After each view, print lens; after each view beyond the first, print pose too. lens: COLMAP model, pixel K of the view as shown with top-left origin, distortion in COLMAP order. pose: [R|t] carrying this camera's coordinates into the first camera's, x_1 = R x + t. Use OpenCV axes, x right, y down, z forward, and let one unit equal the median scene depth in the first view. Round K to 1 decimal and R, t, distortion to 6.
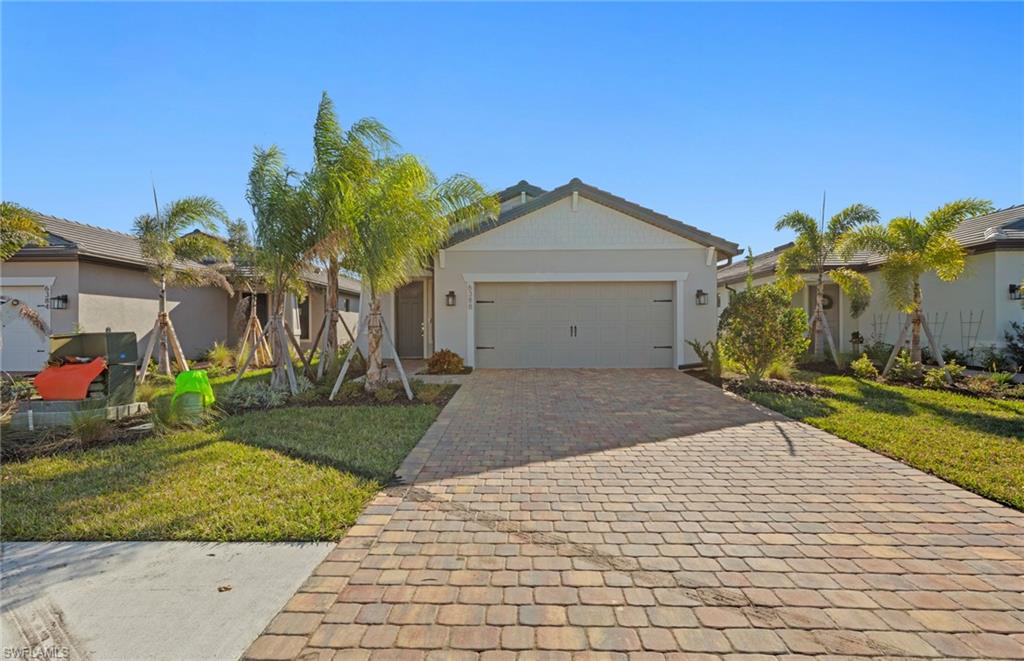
lens RADIAL K [[450.4, 0, 506.2], [0, 450.4, 329.5], [0, 0, 1]] dist [0.009128, -0.000245]
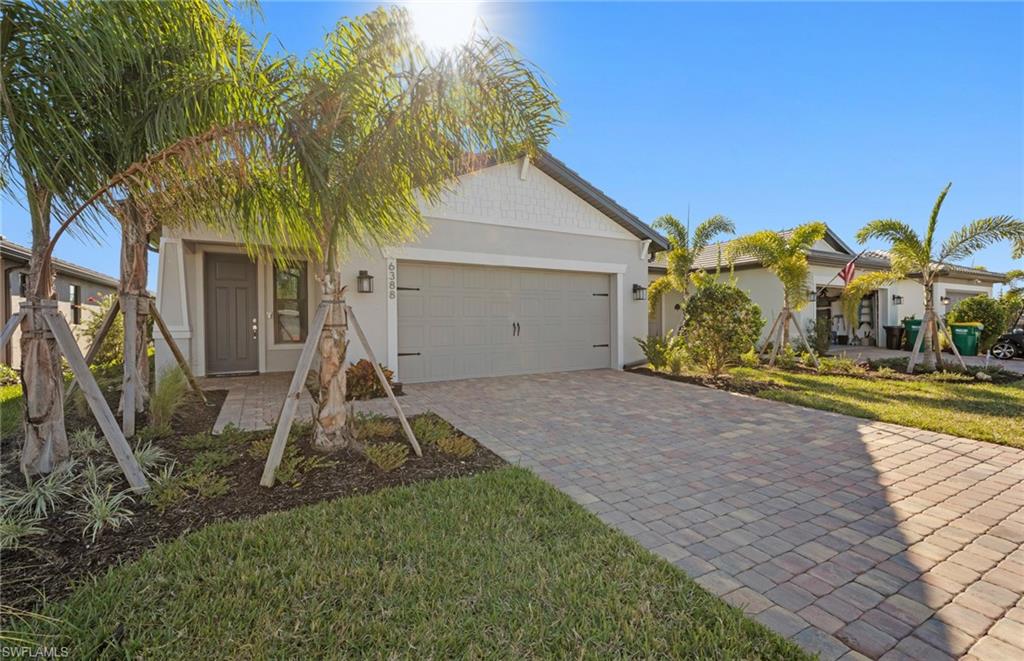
lens RADIAL K [[450.4, 0, 515.4], [0, 450.4, 328.2], [0, 0, 1]] dist [0.009128, -0.000245]
pose [[0.852796, -0.008535, 0.522174, -0.277461], [0.007128, 0.999964, 0.004703, -0.001962], [-0.522195, -0.000288, 0.852826, 0.319567]]
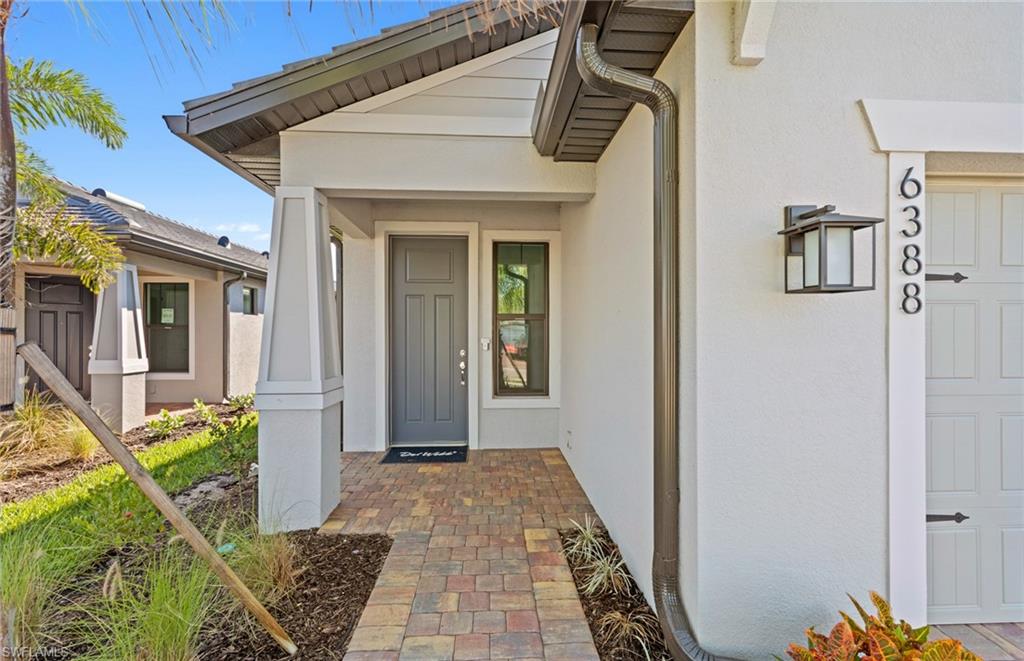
lens RADIAL K [[450.4, 0, 512.0], [0, 450.4, 333.3], [0, 0, 1]] dist [0.009128, -0.000245]
pose [[0.995972, 0.002222, 0.089634, -0.240671], [-0.002173, 0.999997, -0.000639, -0.037919], [-0.089635, 0.000441, 0.995975, 0.845715]]
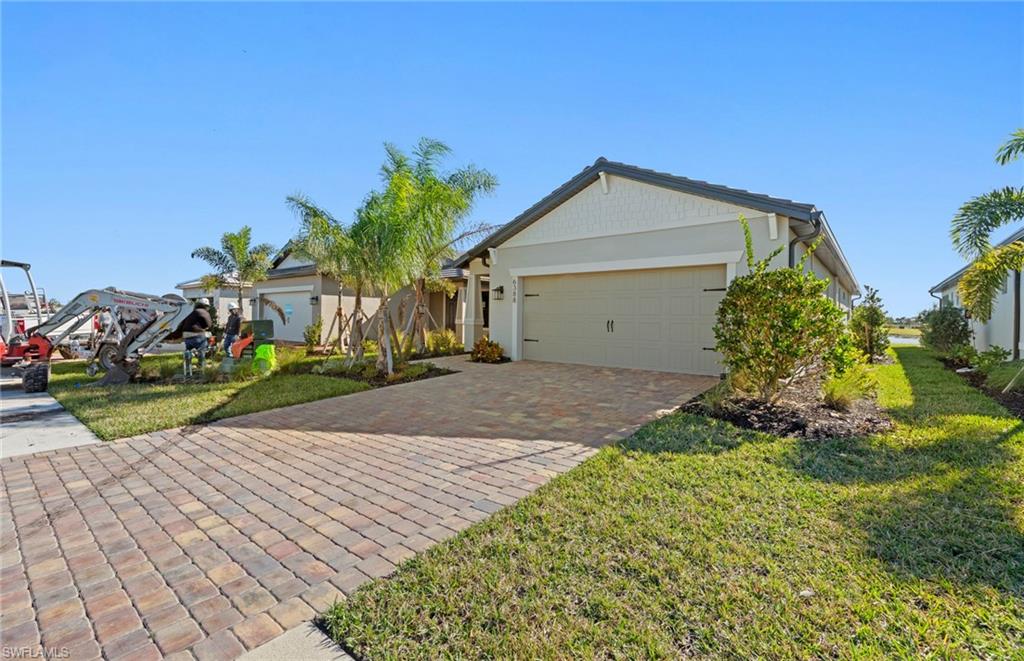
lens RADIAL K [[450.4, 0, 515.4], [0, 450.4, 323.8], [0, 0, 1]] dist [0.009128, -0.000245]
pose [[0.796160, 0.019899, -0.604759, 0.555143], [-0.015444, 0.999802, 0.012566, -0.008919], [0.604889, -0.000665, 0.796309, 0.167610]]
